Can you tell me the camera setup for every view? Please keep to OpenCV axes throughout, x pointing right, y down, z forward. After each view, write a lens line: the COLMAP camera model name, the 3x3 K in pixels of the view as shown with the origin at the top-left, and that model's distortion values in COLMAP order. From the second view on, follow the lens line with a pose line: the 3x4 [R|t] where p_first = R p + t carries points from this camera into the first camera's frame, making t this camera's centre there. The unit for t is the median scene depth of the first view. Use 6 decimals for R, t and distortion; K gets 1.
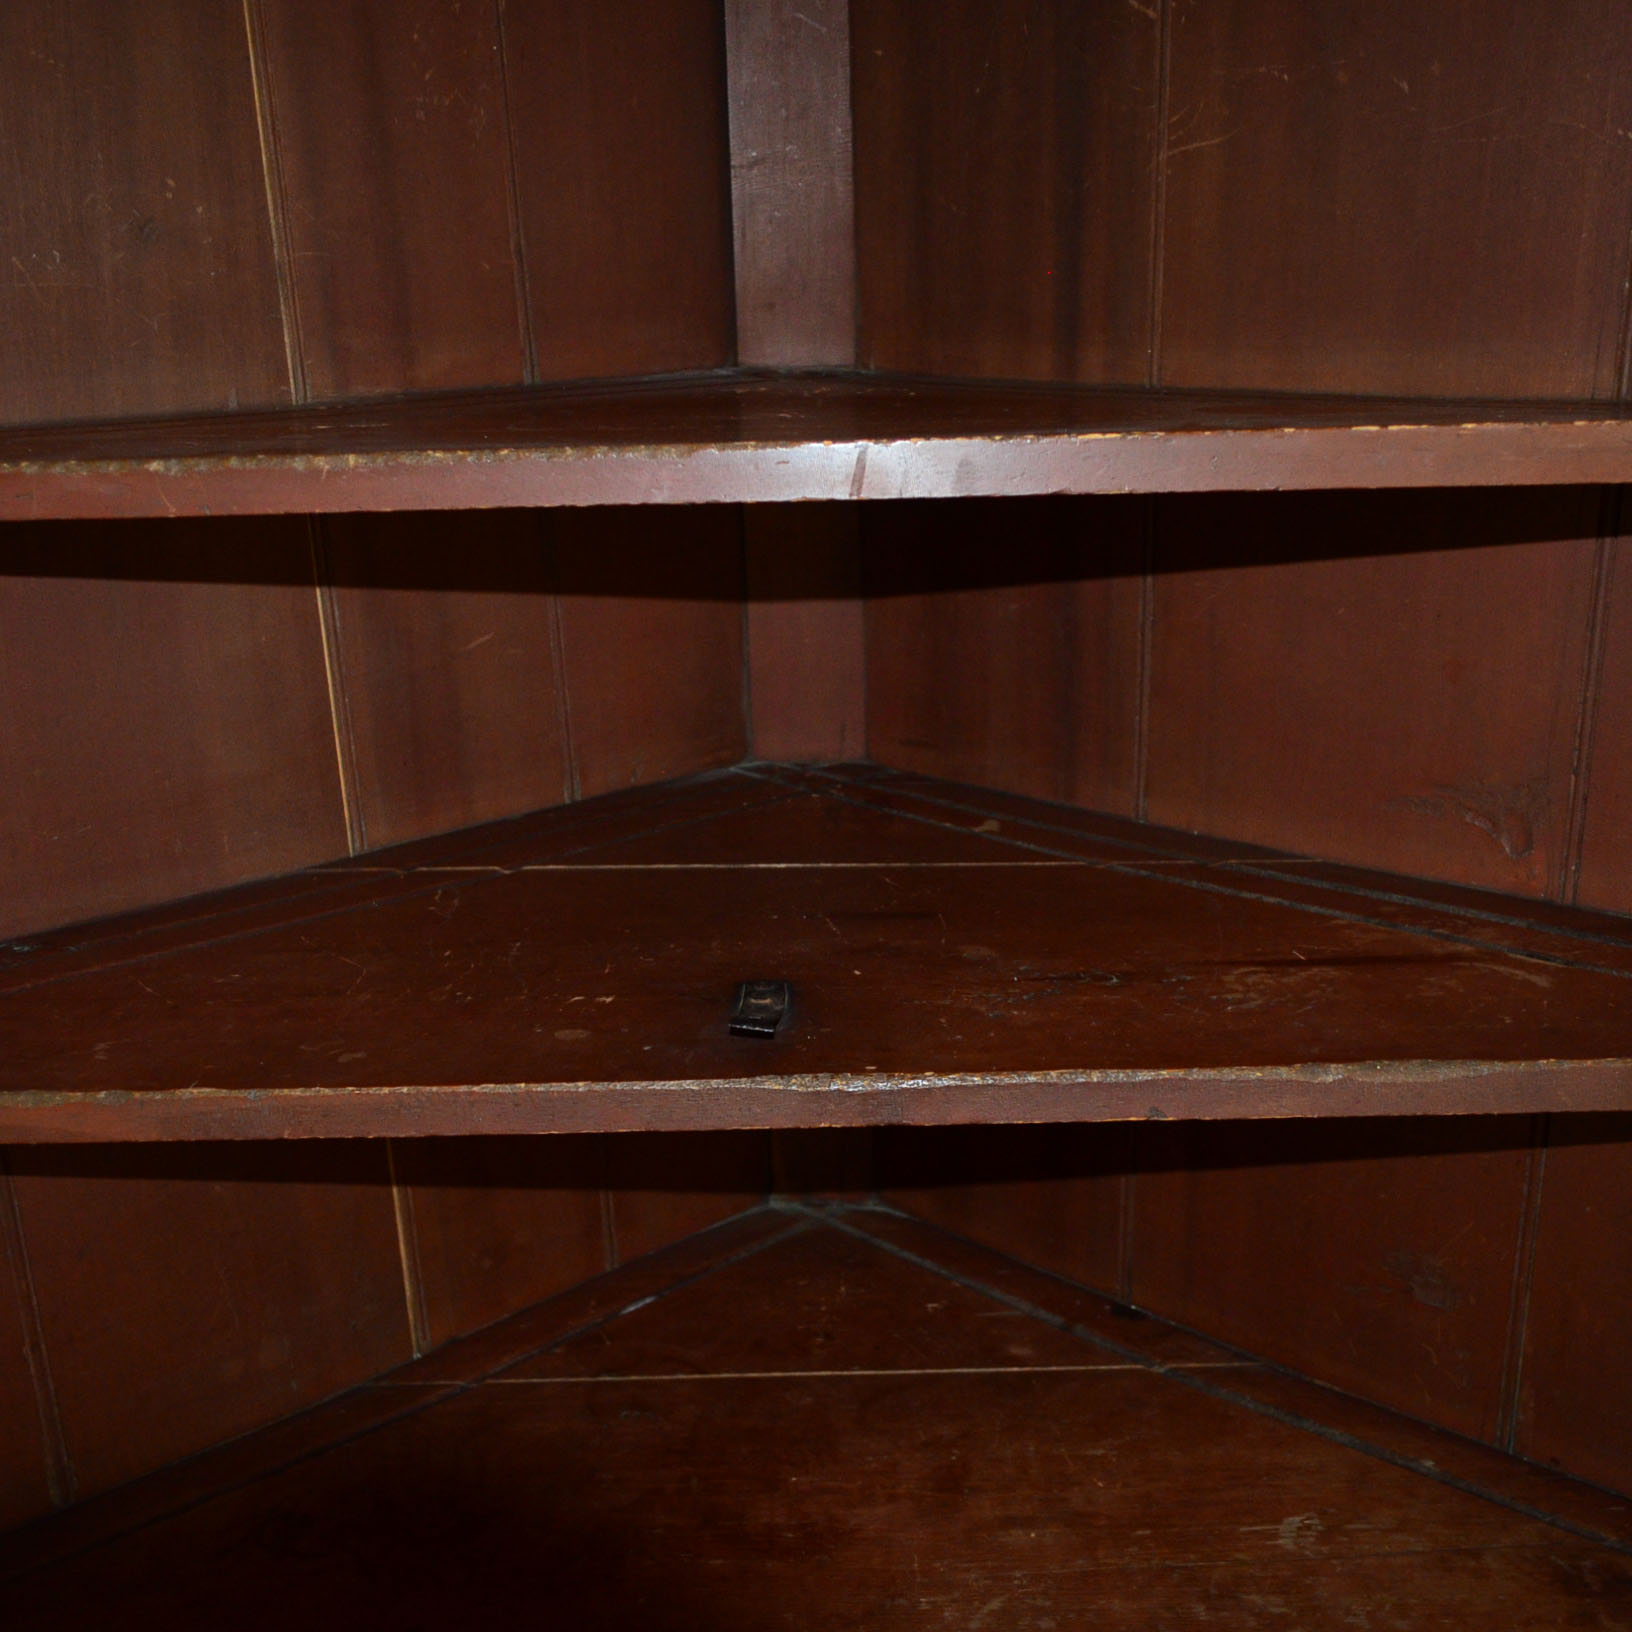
lens RADIAL K [[1945.3, 0, 816.0], [0, 1945.3, 816.0], [0, 0, 1]] dist [-0.008322, 0.022996]
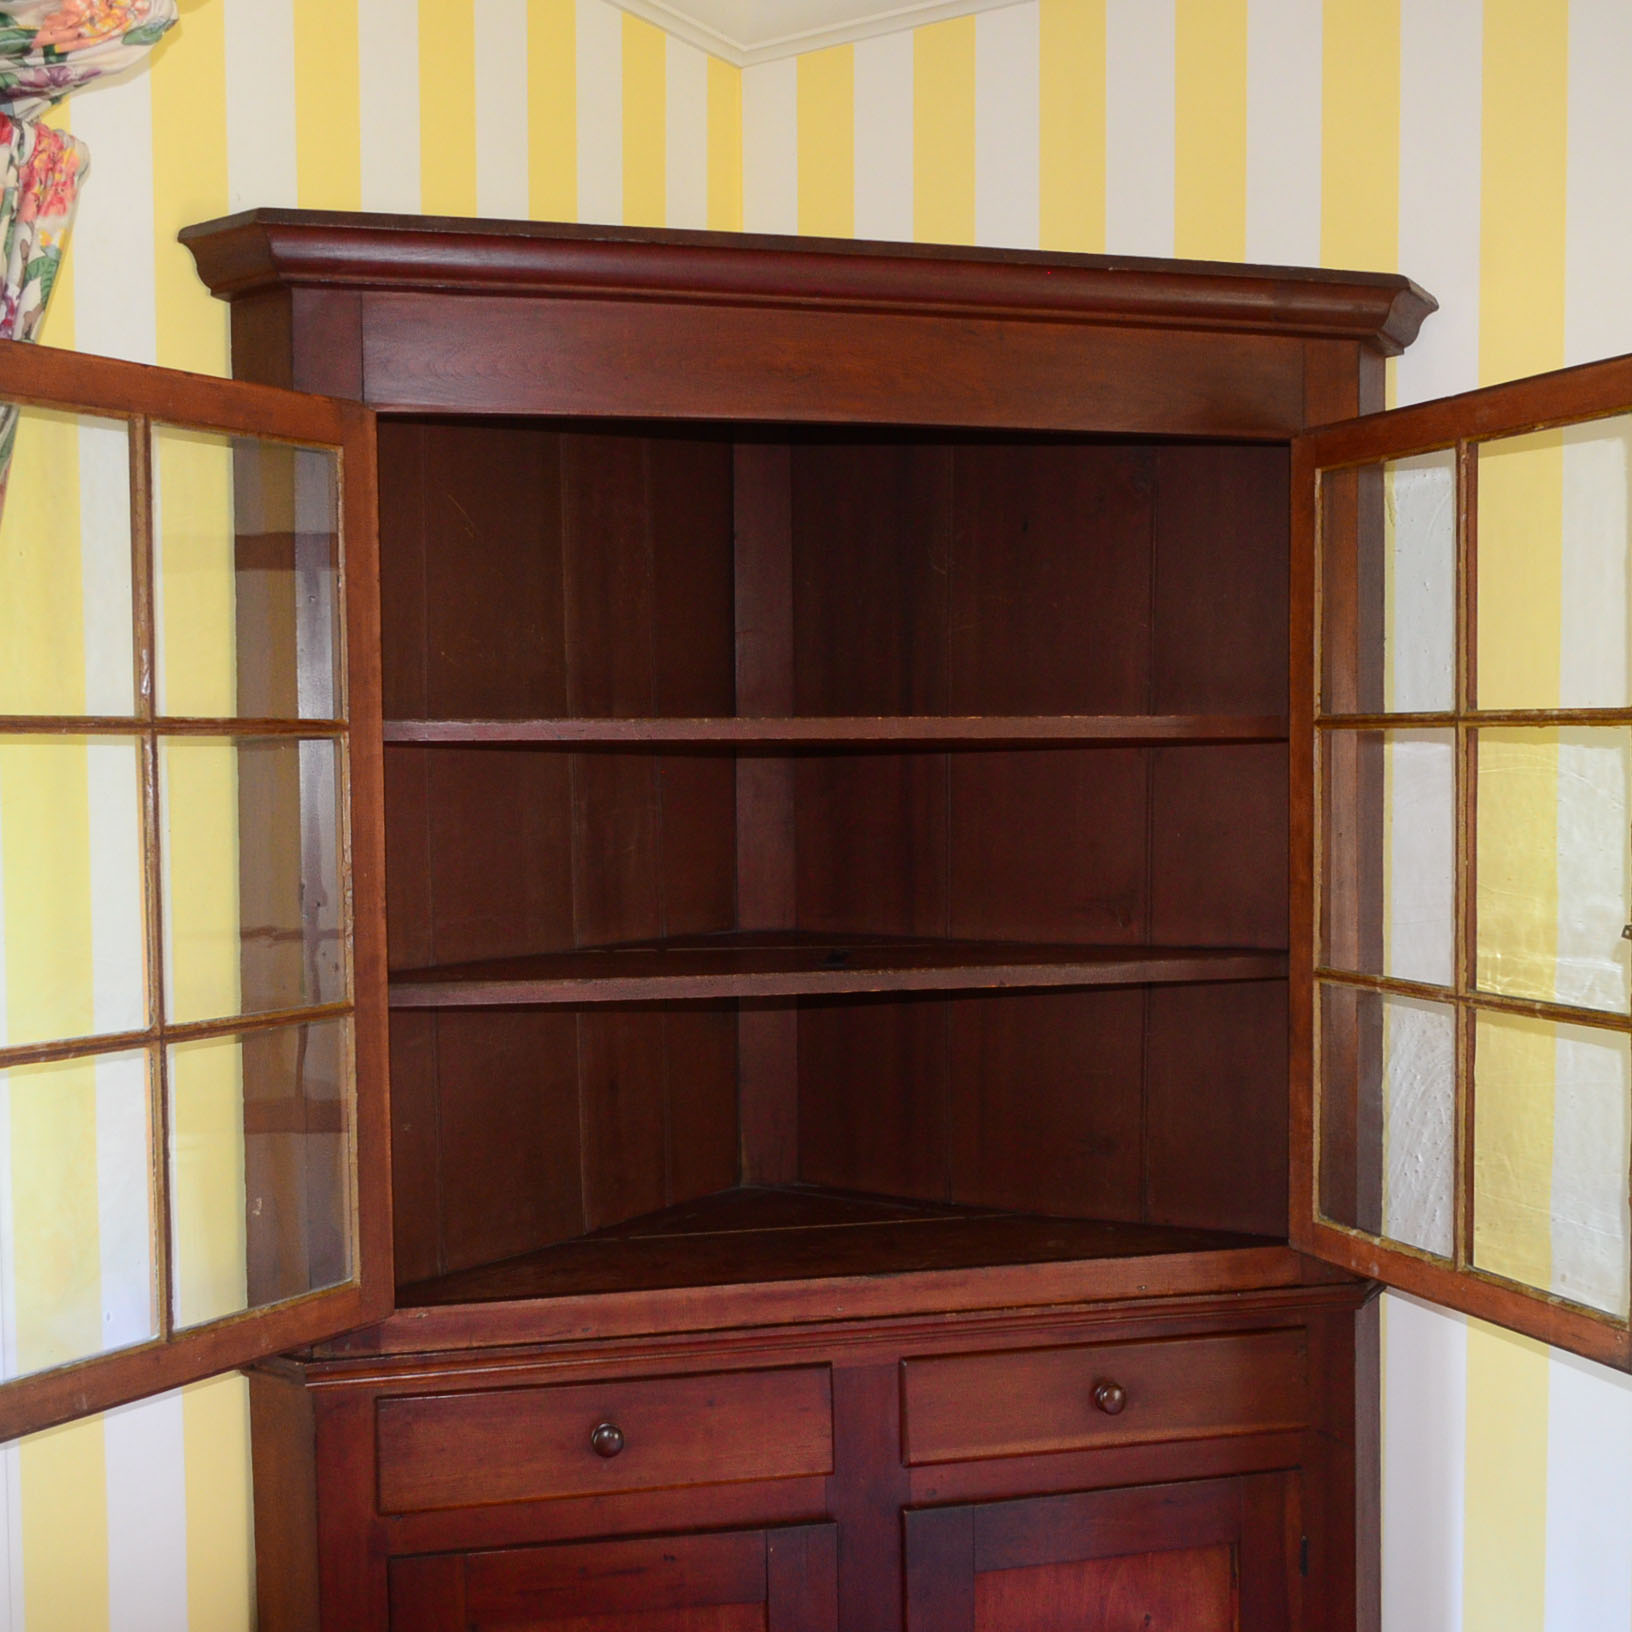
lens RADIAL K [[1916.3, 0, 816.0], [0, 1916.3, 816.0], [0, 0, 1]] dist [-0.029546, 0.031930]
pose [[0.975250, 0.014537, 0.220628, -0.448792], [0.044550, 0.964453, -0.260471, 0.427756], [-0.216571, 0.263854, 0.939935, -0.972719]]
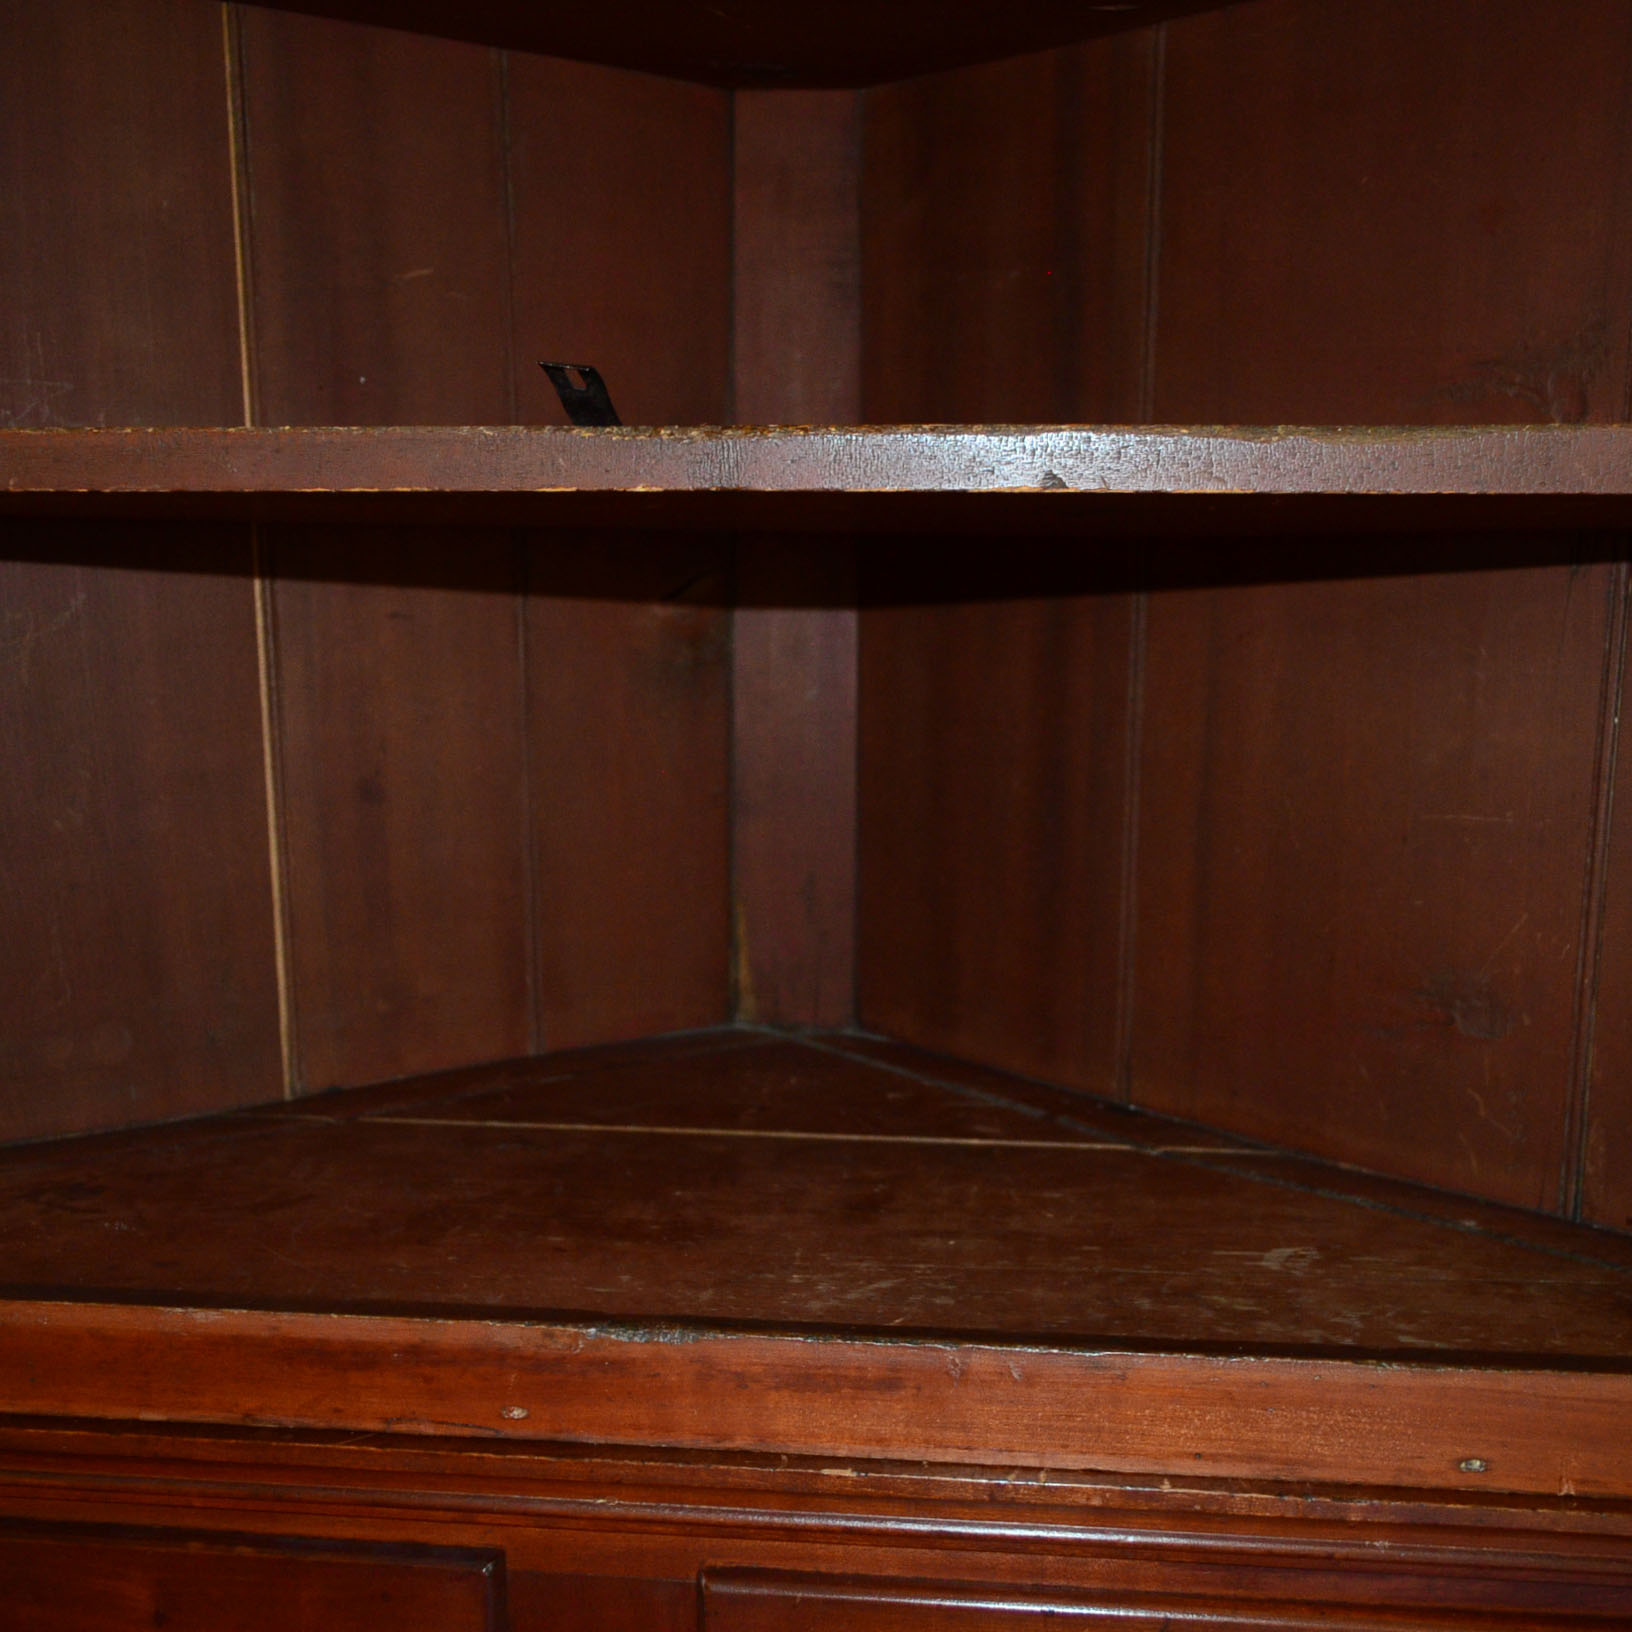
lens RADIAL K [[1920.6, 0, 816.0], [0, 1920.6, 816.0], [0, 0, 1]] dist [-0.003827, -0.026278]
pose [[0.994282, 0.045702, -0.096518, 0.118429], [-0.060515, 0.985804, -0.156617, 0.308699], [0.087990, 0.161562, 0.982932, 0.181002]]
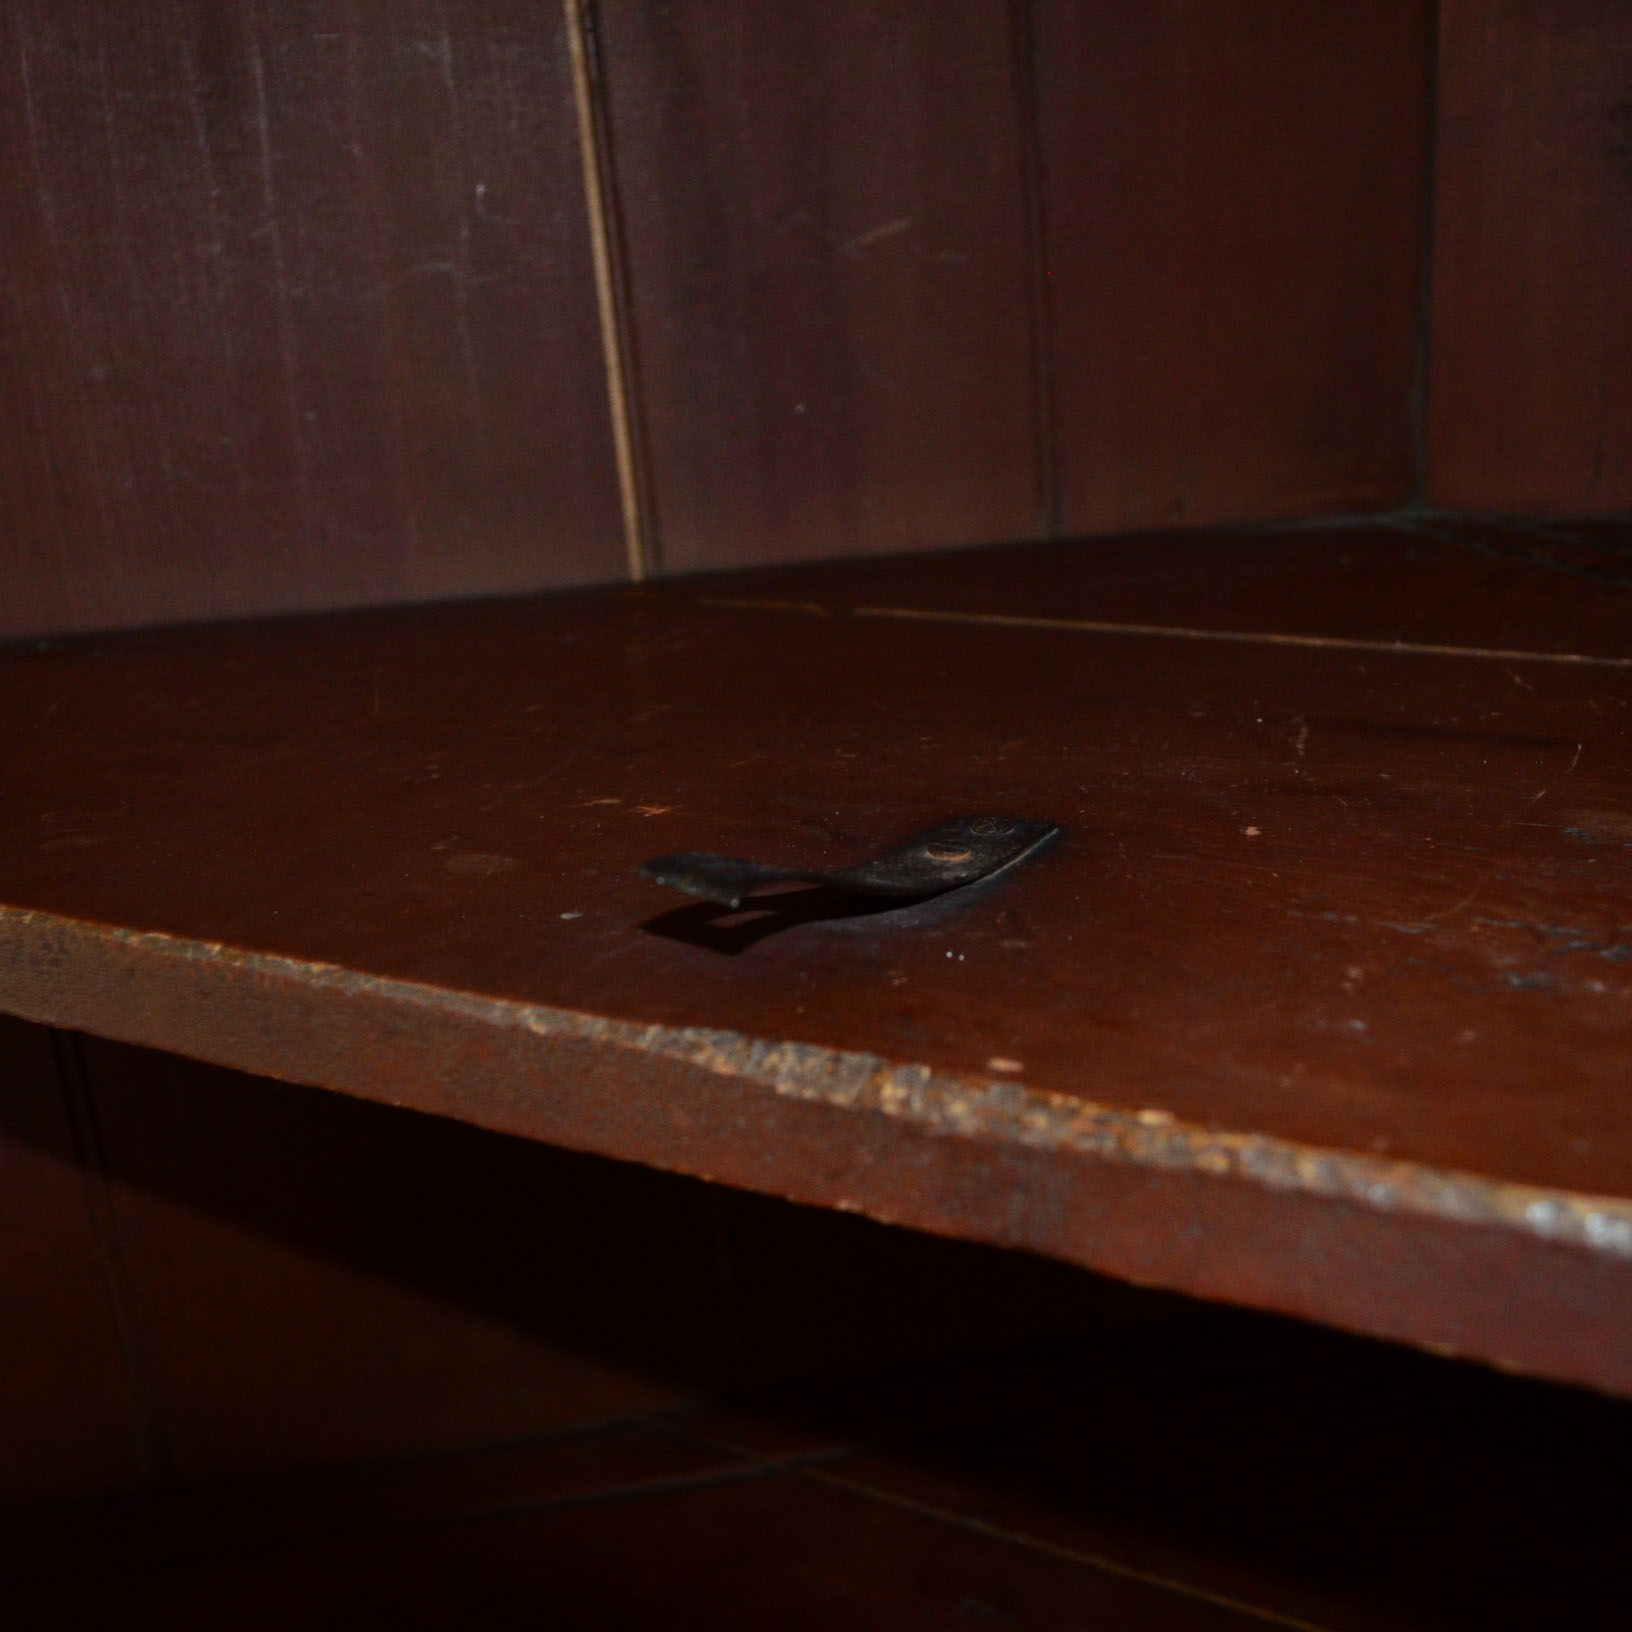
lens RADIAL K [[1920.6, 0, 816.0], [0, 1920.6, 816.0], [0, 0, 1]] dist [-0.003827, -0.026278]
pose [[0.867717, 0.122435, -0.481743, 0.112699], [-0.106483, 0.992476, 0.060441, 0.053844], [0.485518, -0.001149, 0.874226, 0.524217]]
